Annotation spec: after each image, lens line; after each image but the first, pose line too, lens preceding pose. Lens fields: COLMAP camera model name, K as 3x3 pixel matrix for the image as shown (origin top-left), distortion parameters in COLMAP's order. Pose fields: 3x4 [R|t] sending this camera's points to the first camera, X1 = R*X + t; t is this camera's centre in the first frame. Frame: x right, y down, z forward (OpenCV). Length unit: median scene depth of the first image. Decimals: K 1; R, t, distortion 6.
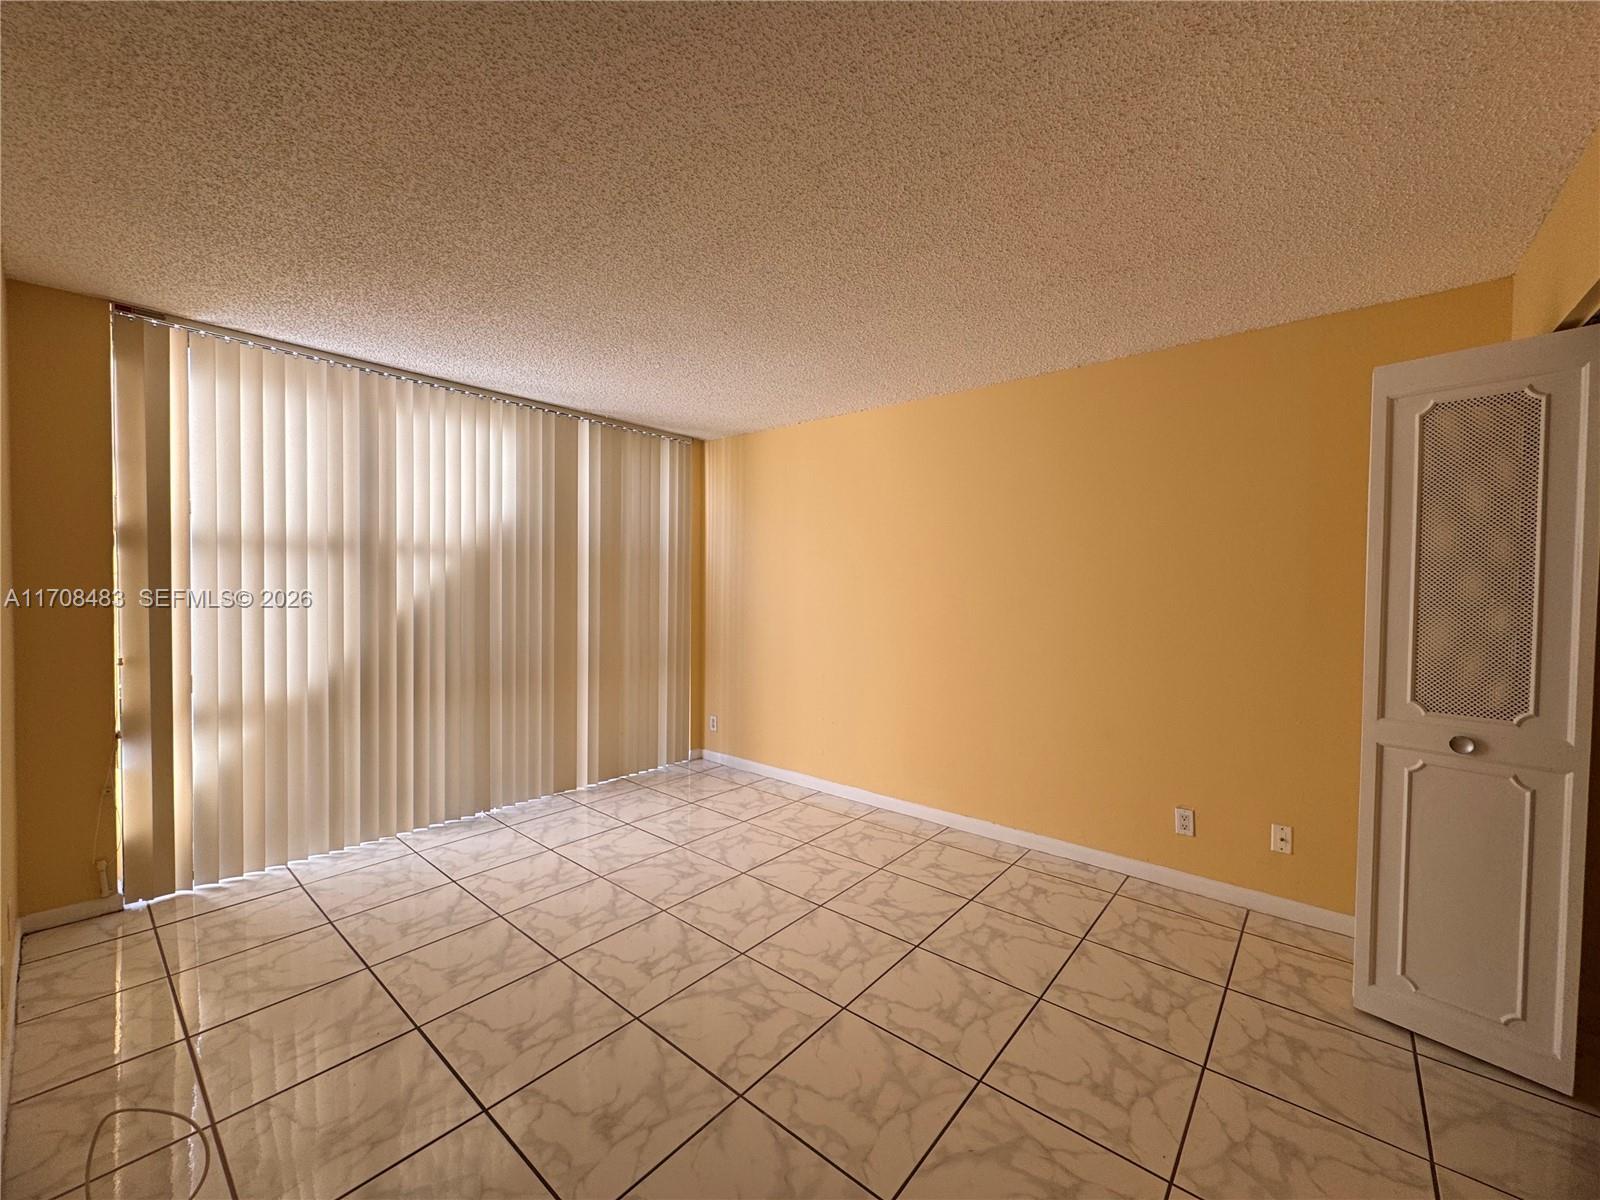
lens RADIAL K [[639.8, 0, 800.0], [0, 639.8, 611.0], [0, 0, 1]] dist [-0.000138, -0.000062]
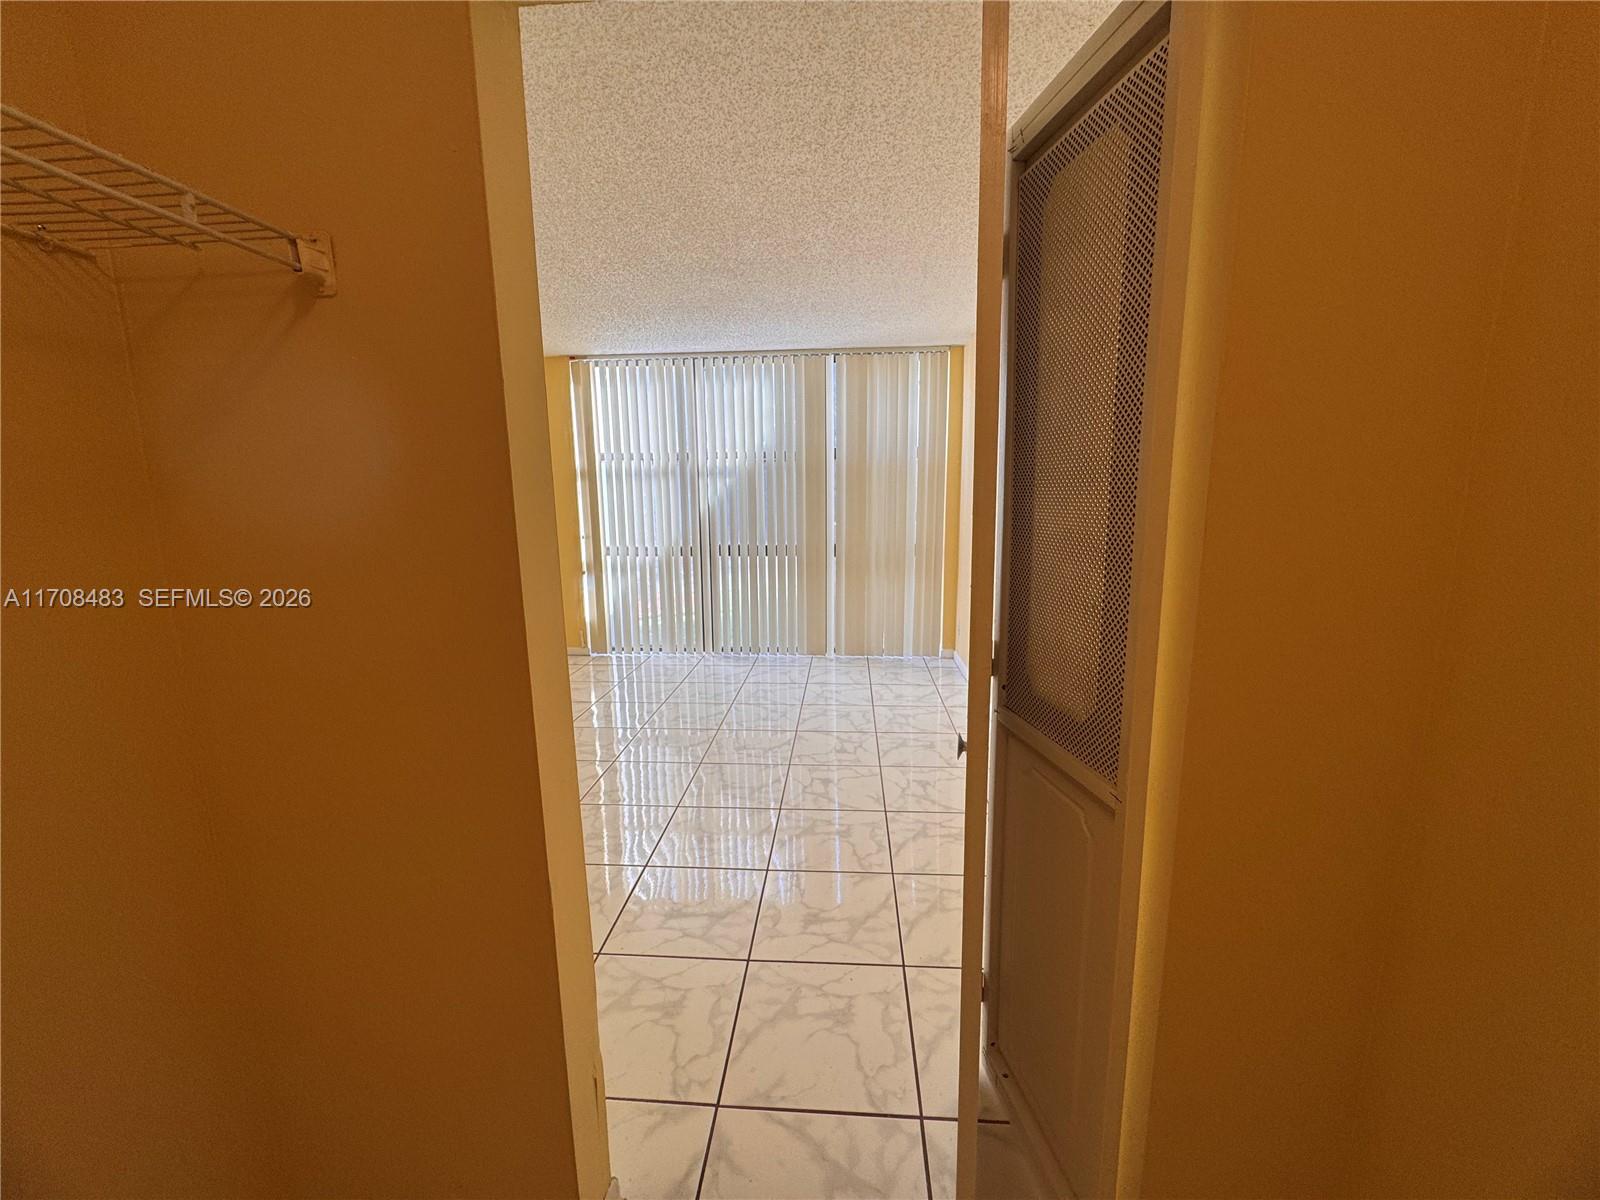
lens RADIAL K [[637.5, 0, 795.5], [0, 637.5, 601.1], [0, 0, 1]] dist [-0.000601, 0.000042]
pose [[0.587918, 0.124288, -0.799316, 0.761485], [-0.018095, 0.989899, 0.140612, -0.011185], [0.808718, -0.068205, 0.584228, 0.259193]]
